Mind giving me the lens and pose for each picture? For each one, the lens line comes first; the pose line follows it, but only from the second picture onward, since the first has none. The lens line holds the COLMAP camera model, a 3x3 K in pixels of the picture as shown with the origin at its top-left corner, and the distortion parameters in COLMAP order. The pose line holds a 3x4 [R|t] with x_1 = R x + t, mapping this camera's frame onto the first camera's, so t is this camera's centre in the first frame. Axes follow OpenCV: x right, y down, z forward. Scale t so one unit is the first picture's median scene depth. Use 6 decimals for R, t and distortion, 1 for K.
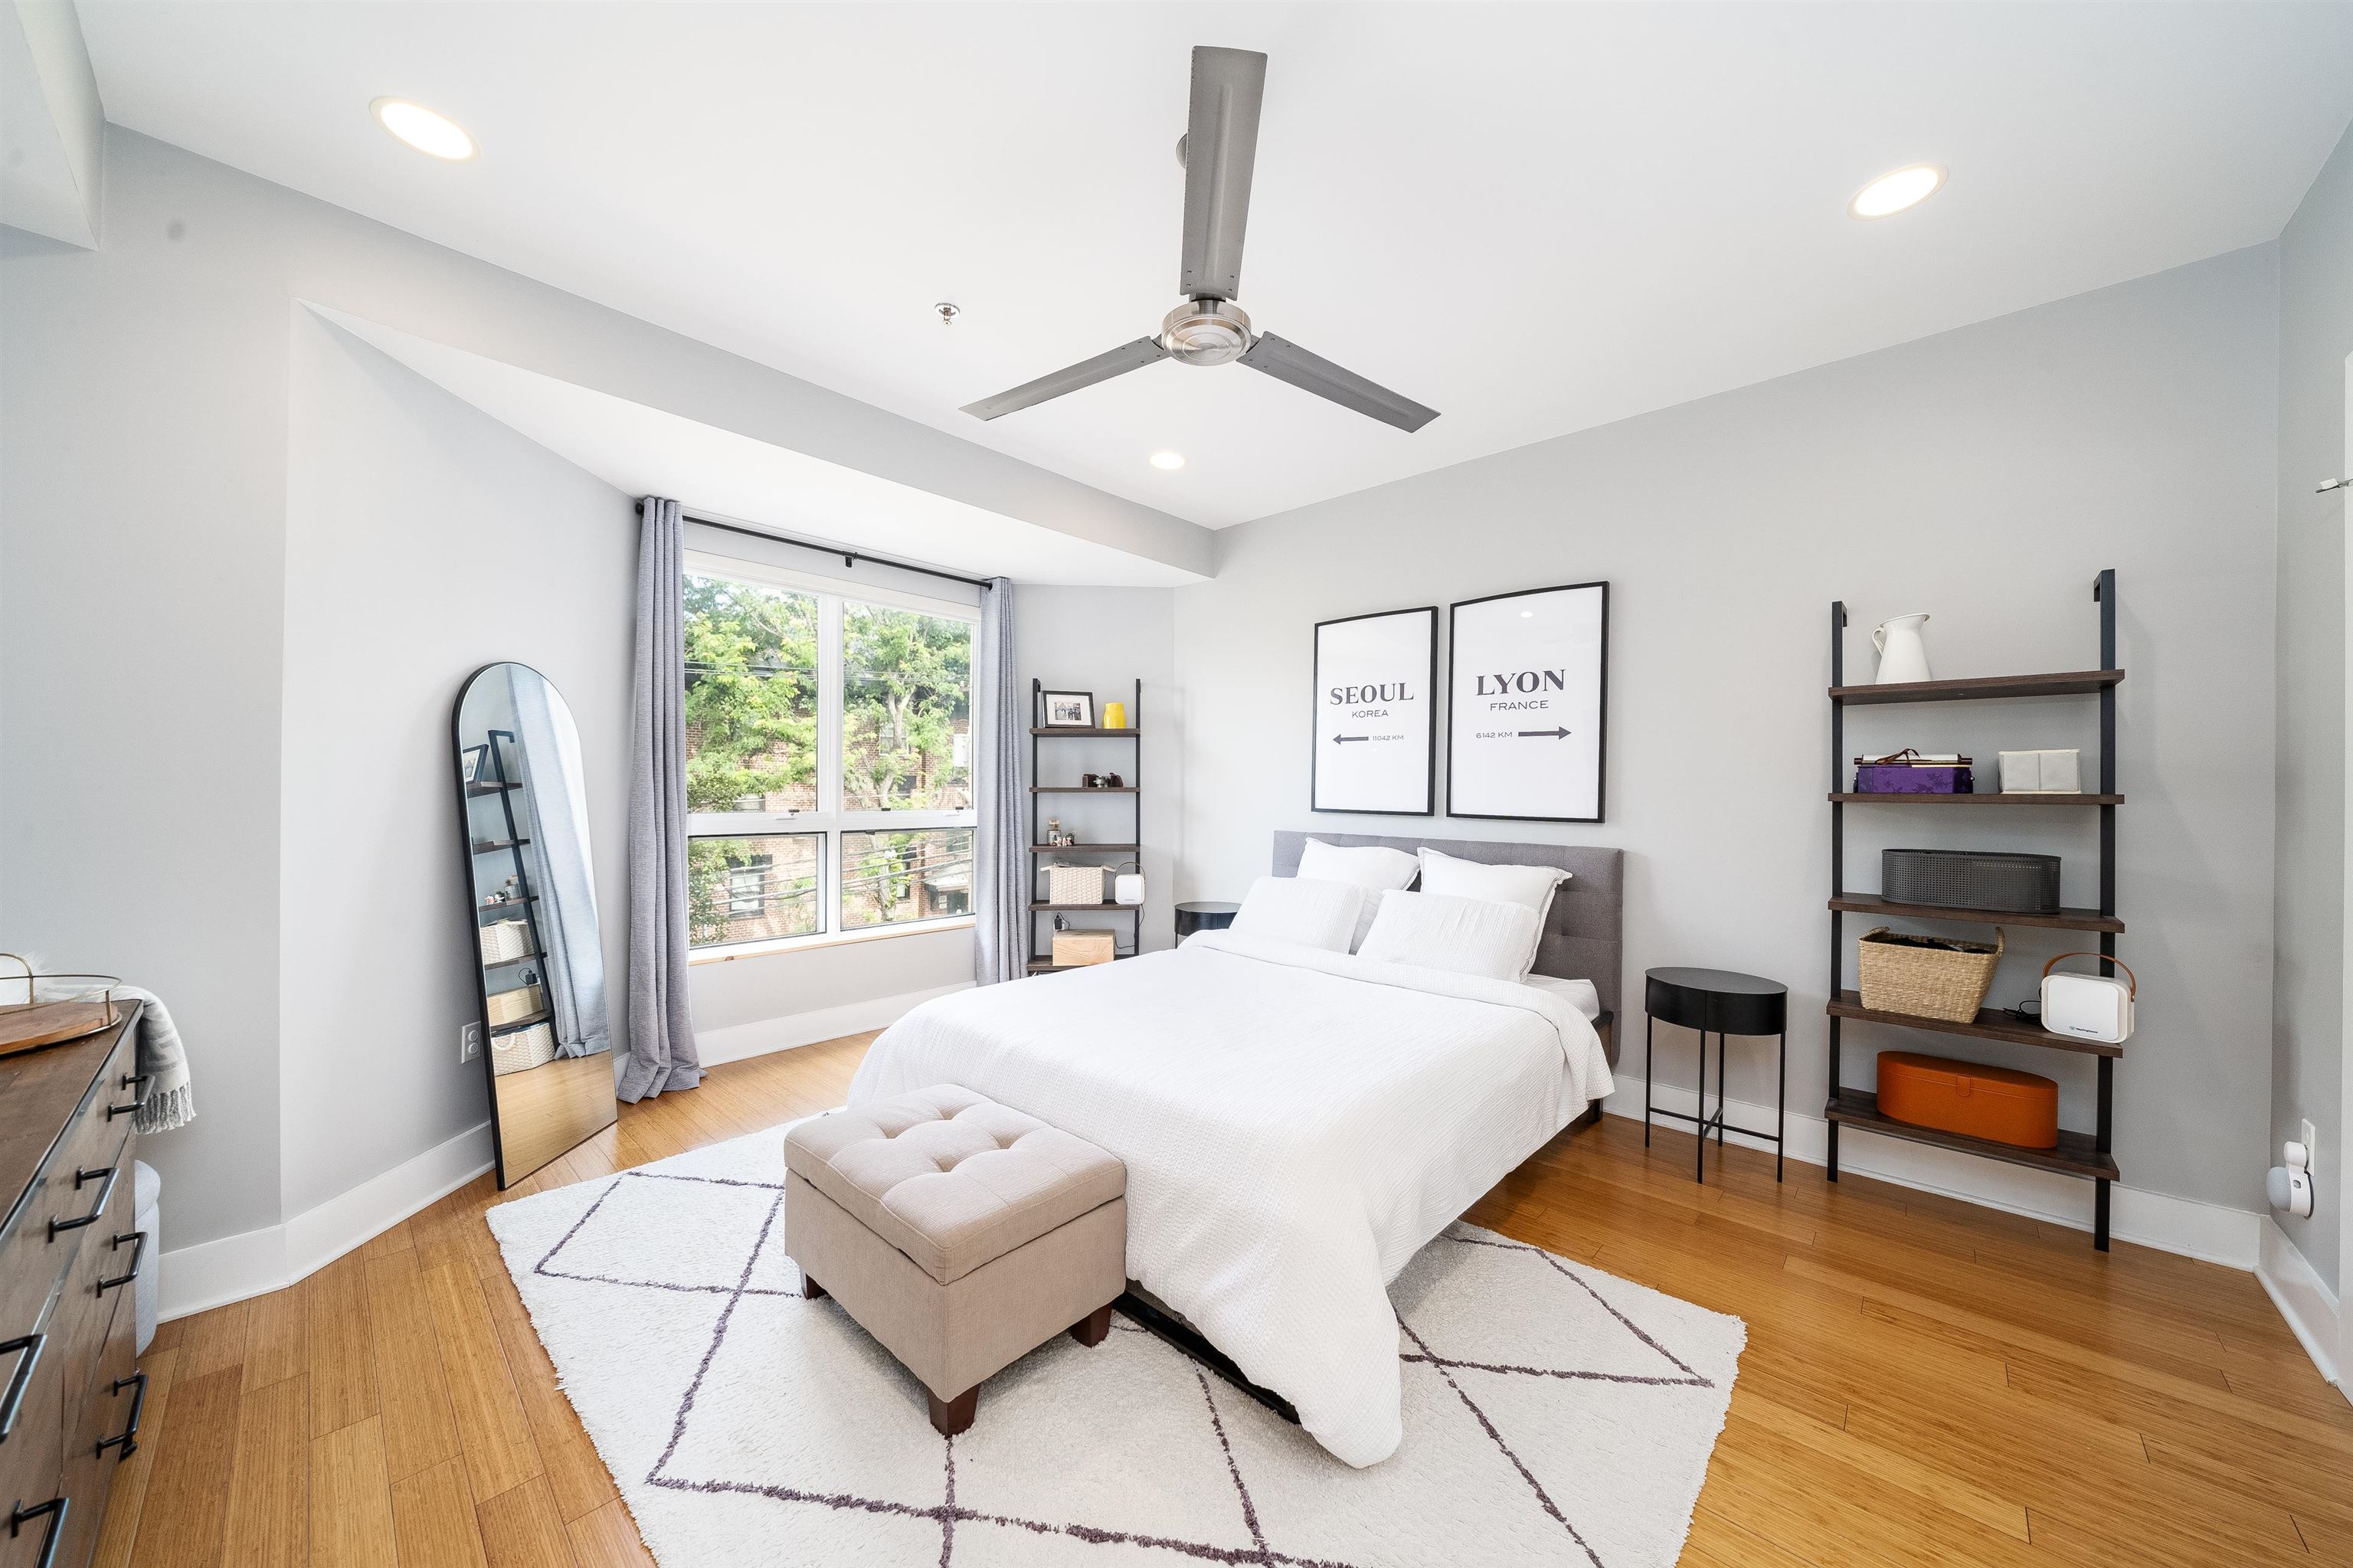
lens RADIAL K [[810.7, 0, 1185.1], [0, 810.7, 801.3], [0, 0, 1]] dist [-0.000109, -0.000126]
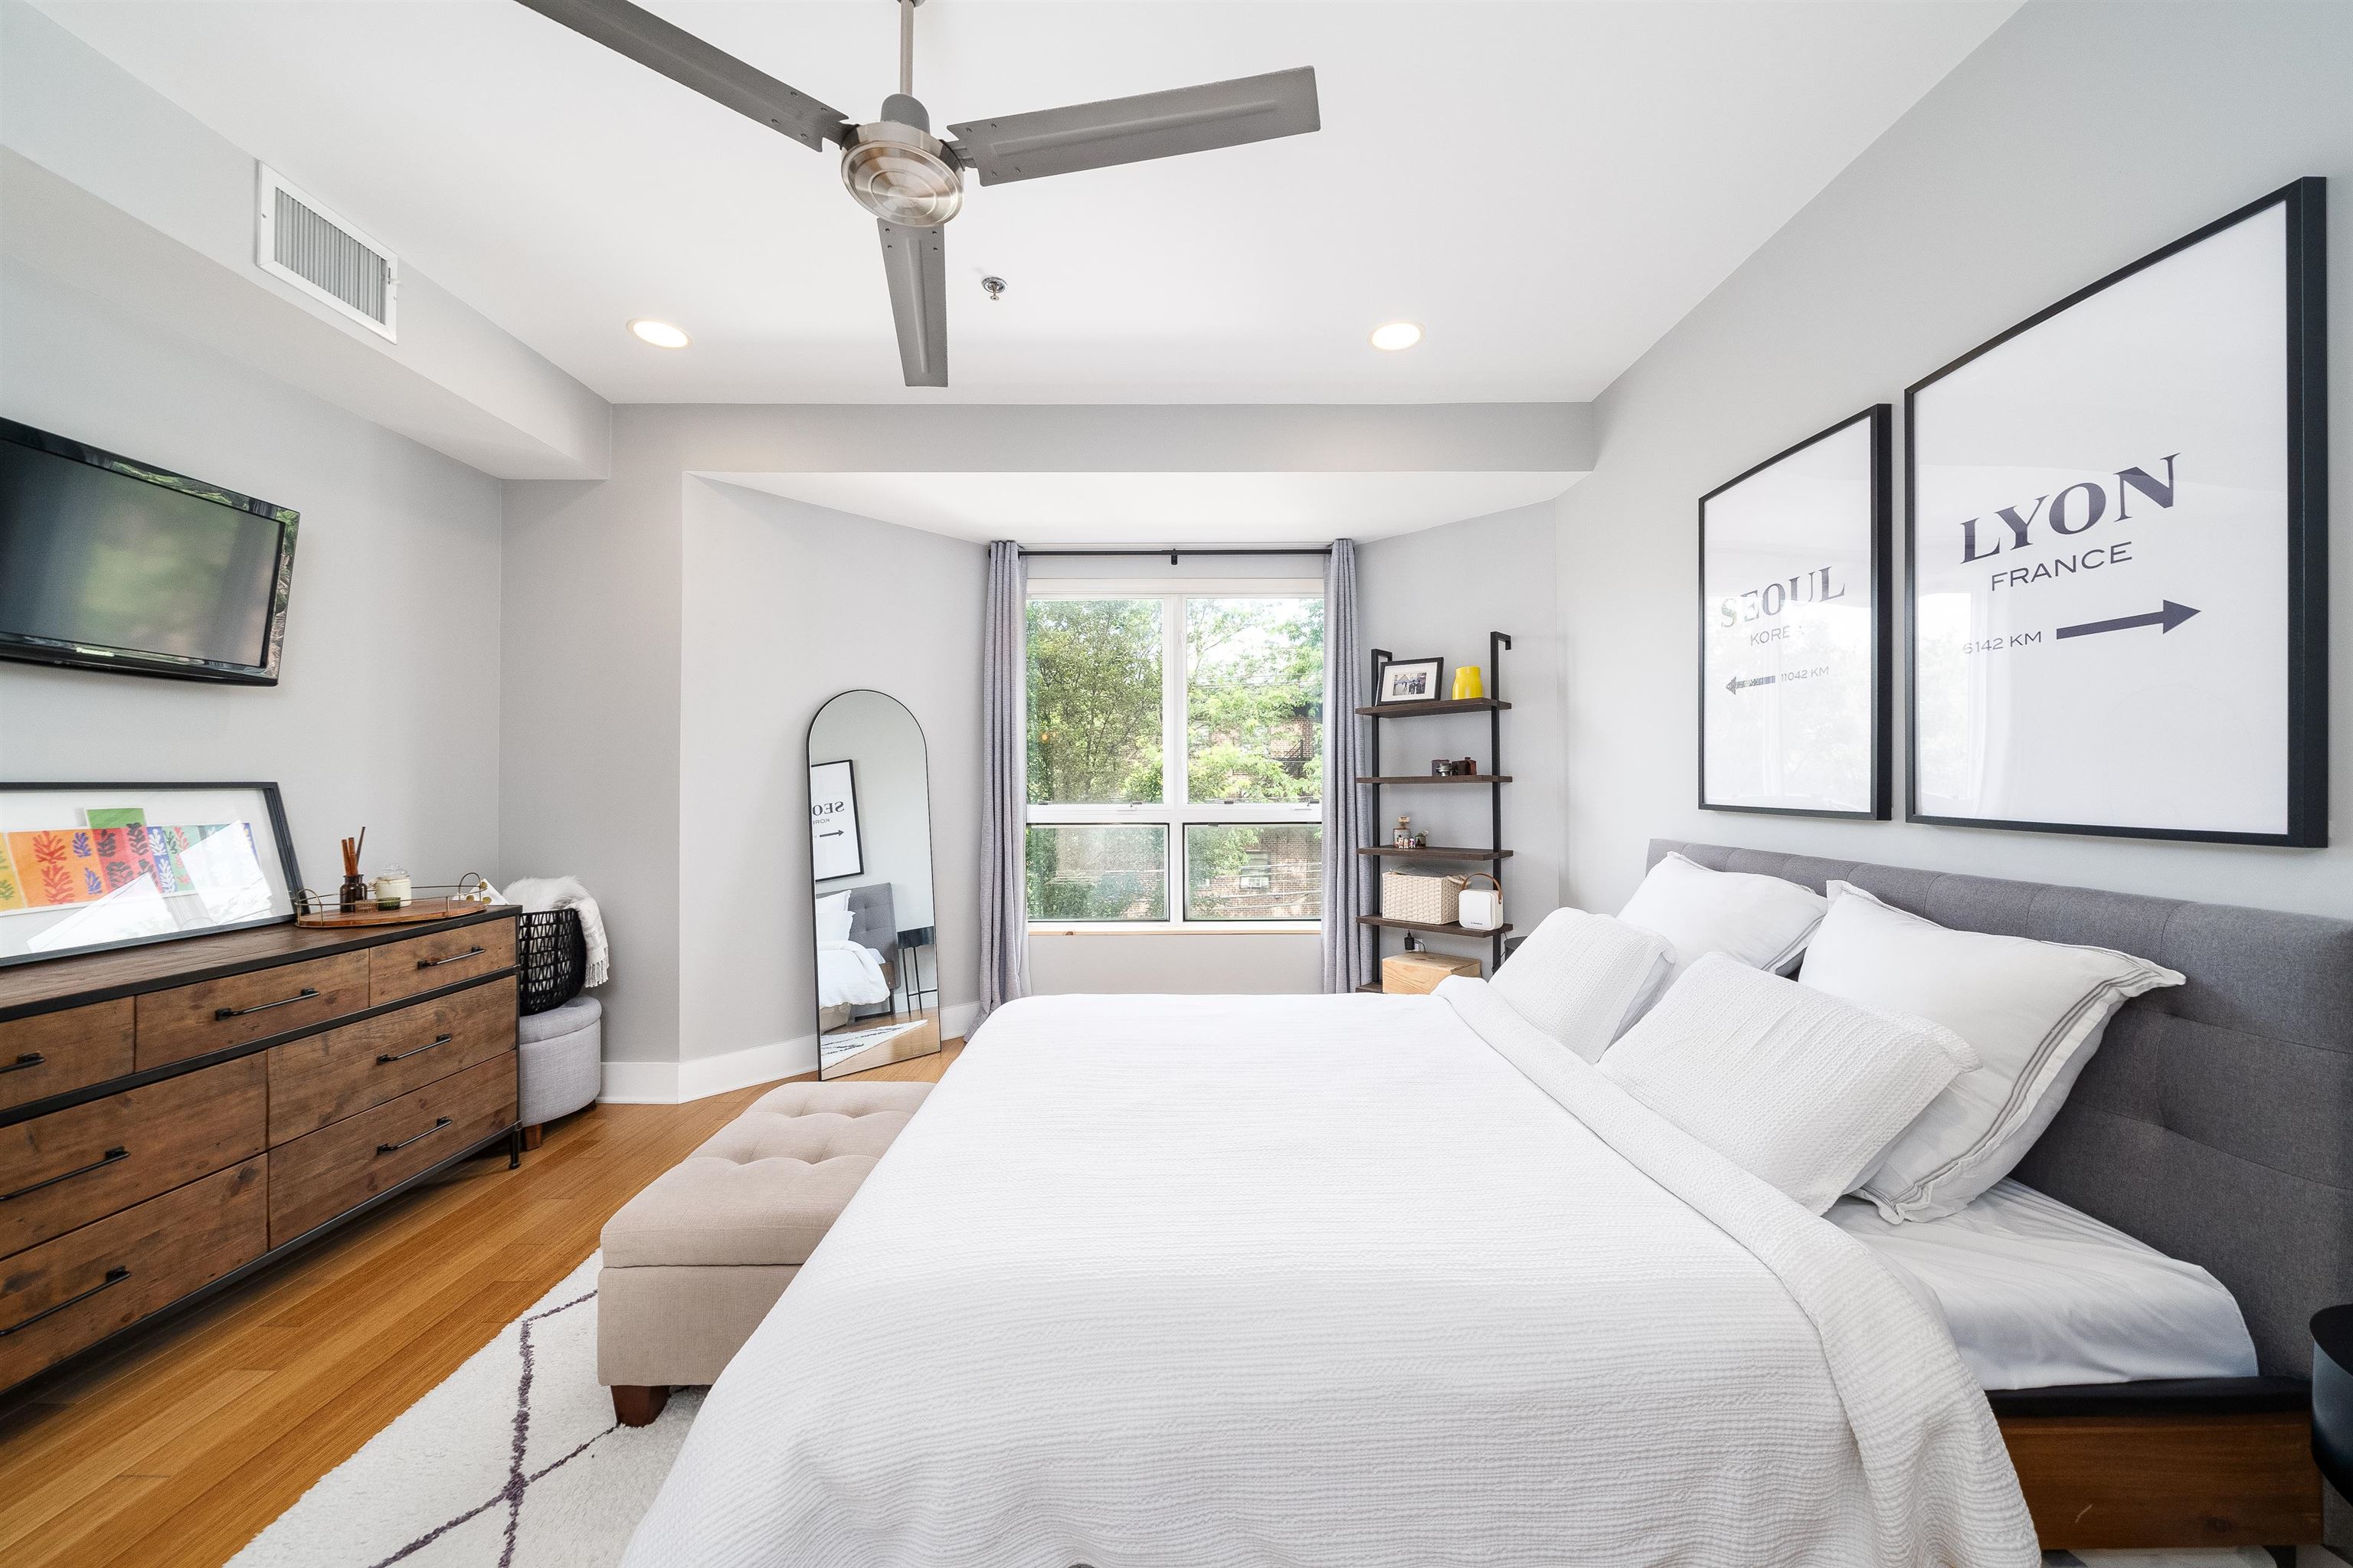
lens RADIAL K [[825.5, 0, 1176.5], [0, 825.5, 784.0], [0, 0, 1]] dist [-0.001335, -0.000142]
pose [[0.679487, -0.010769, -0.733608, 0.378651], [-0.002132, 0.999859, -0.016652, 0.005151], [0.733684, 0.012879, 0.679368, 0.327472]]
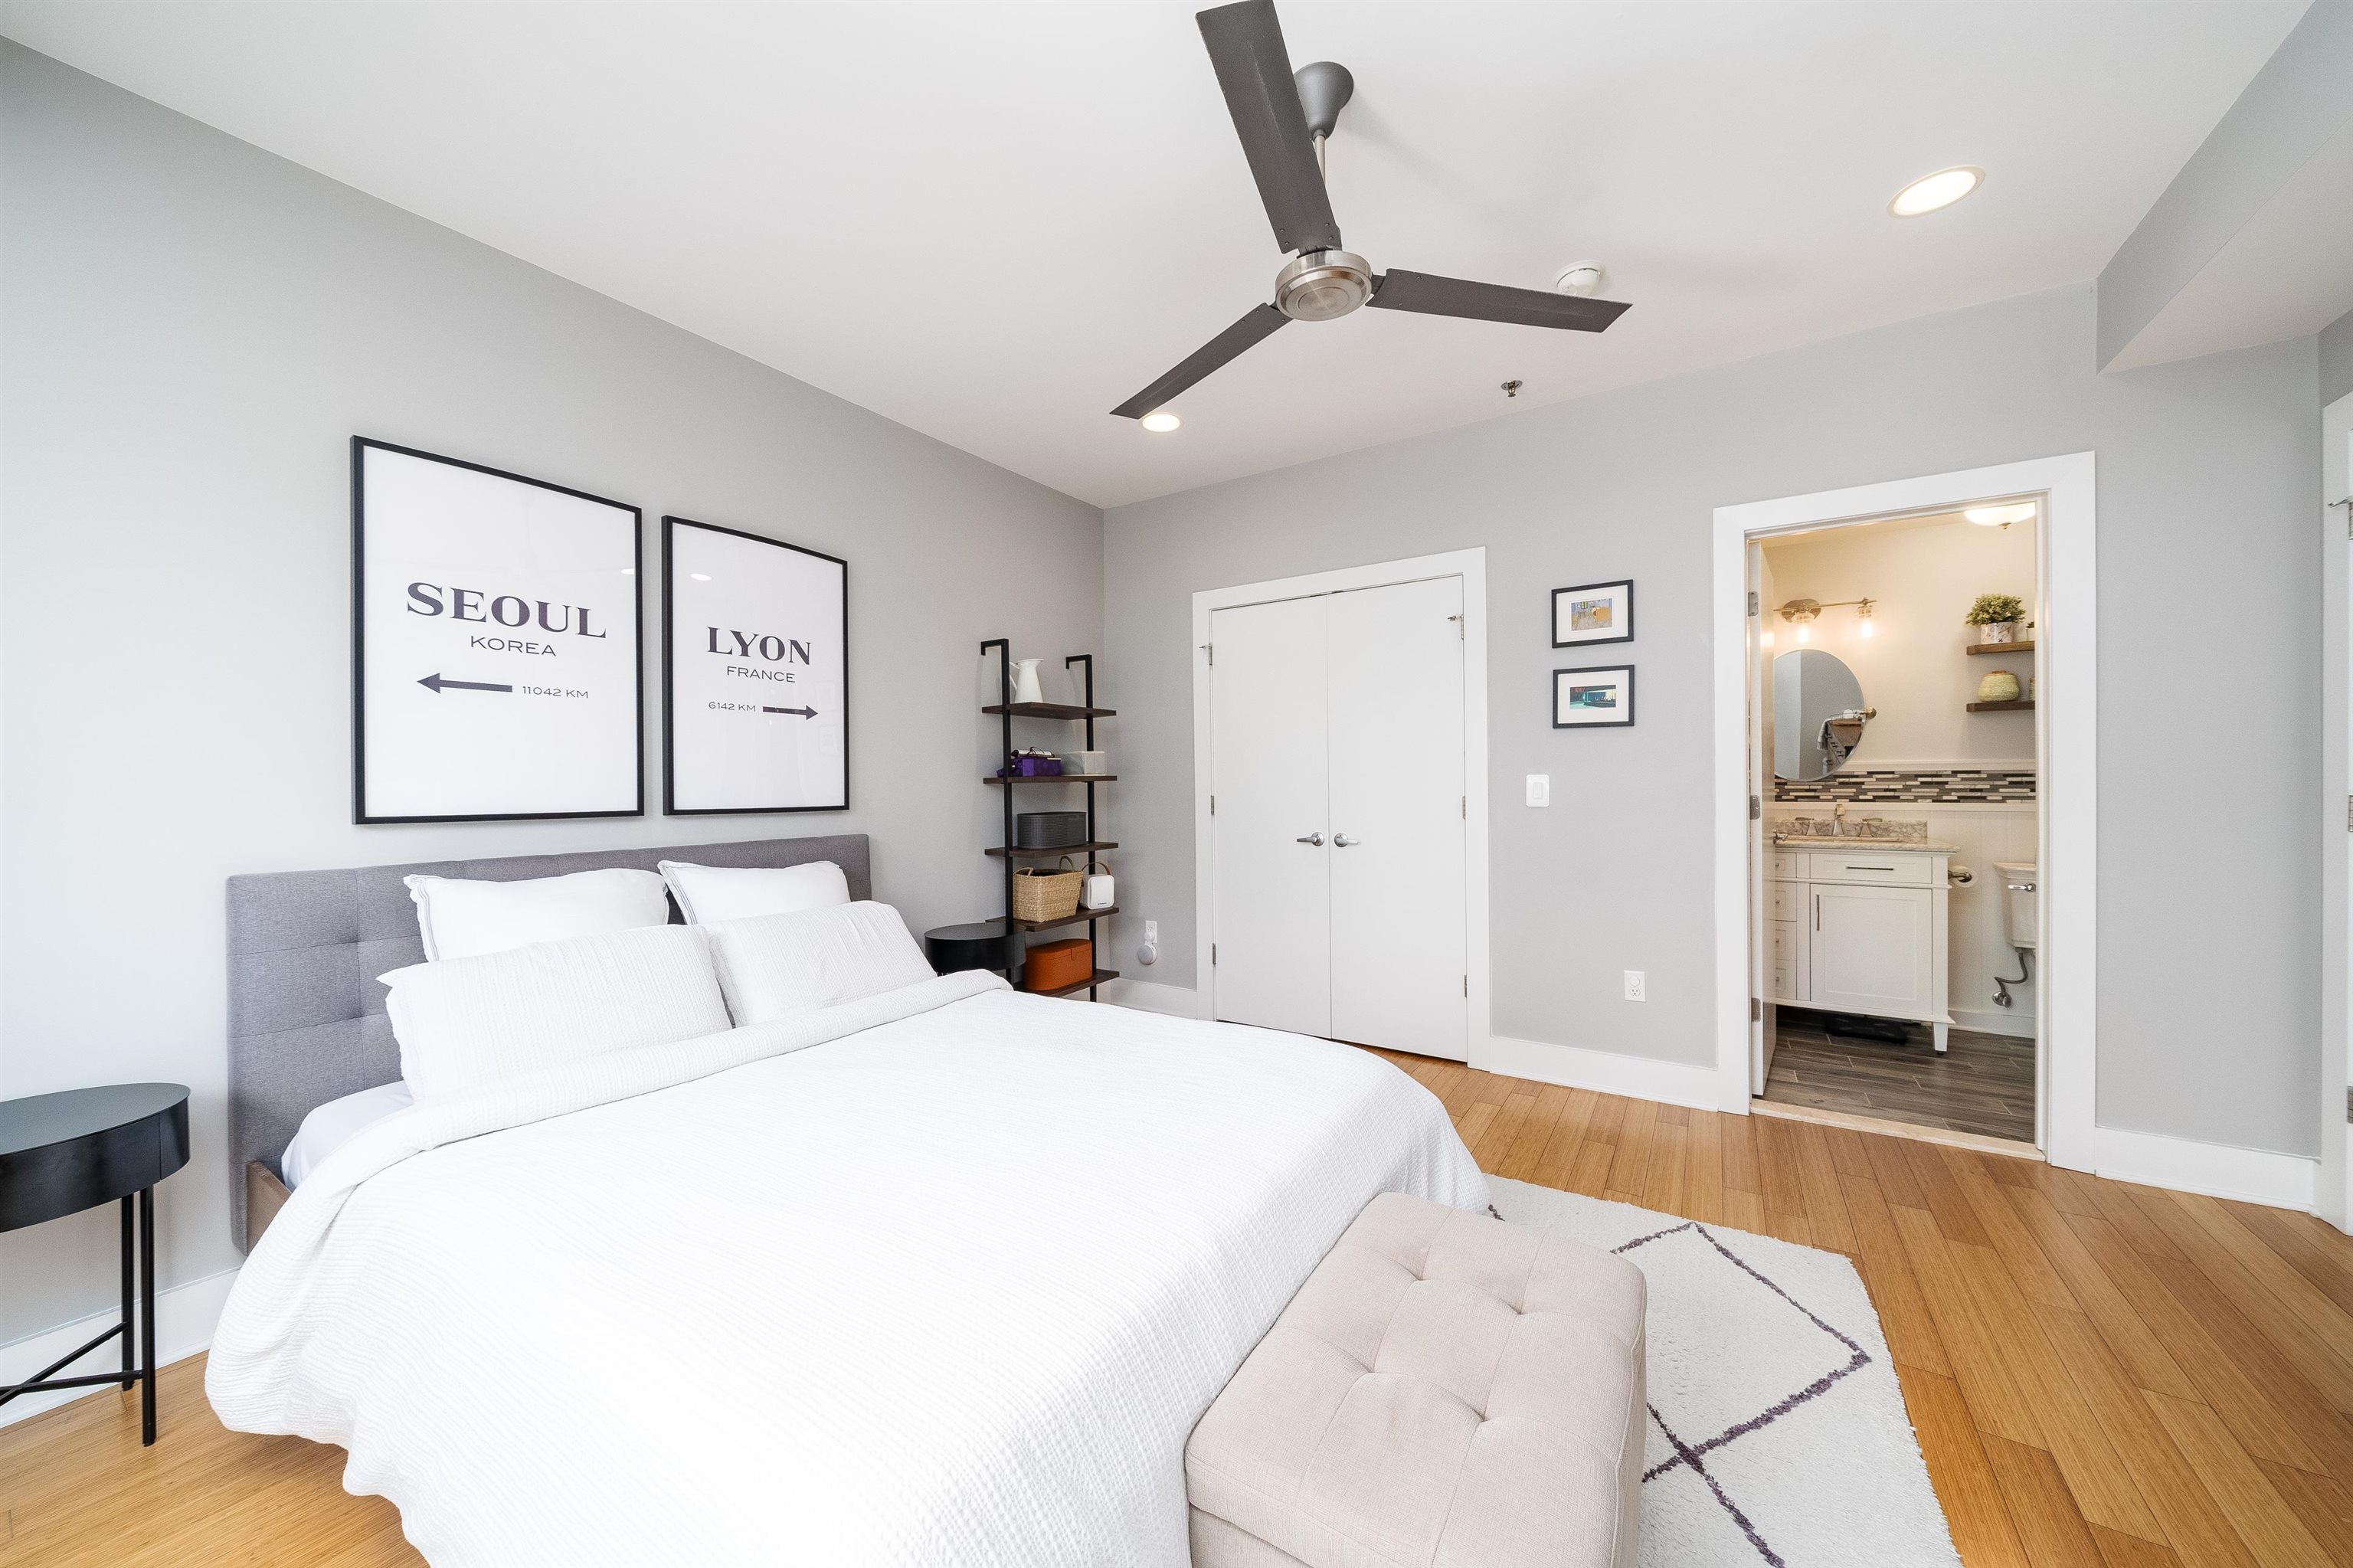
lens RADIAL K [[825.5, 0, 1176.5], [0, 825.5, 784.0], [0, 0, 1]] dist [-0.001335, -0.000142]
pose [[-0.166850, -0.012697, 0.985901, -0.449494], [0.021401, 0.999635, 0.016496, -0.010135], [-0.985750, 0.023851, -0.166517, 0.664292]]
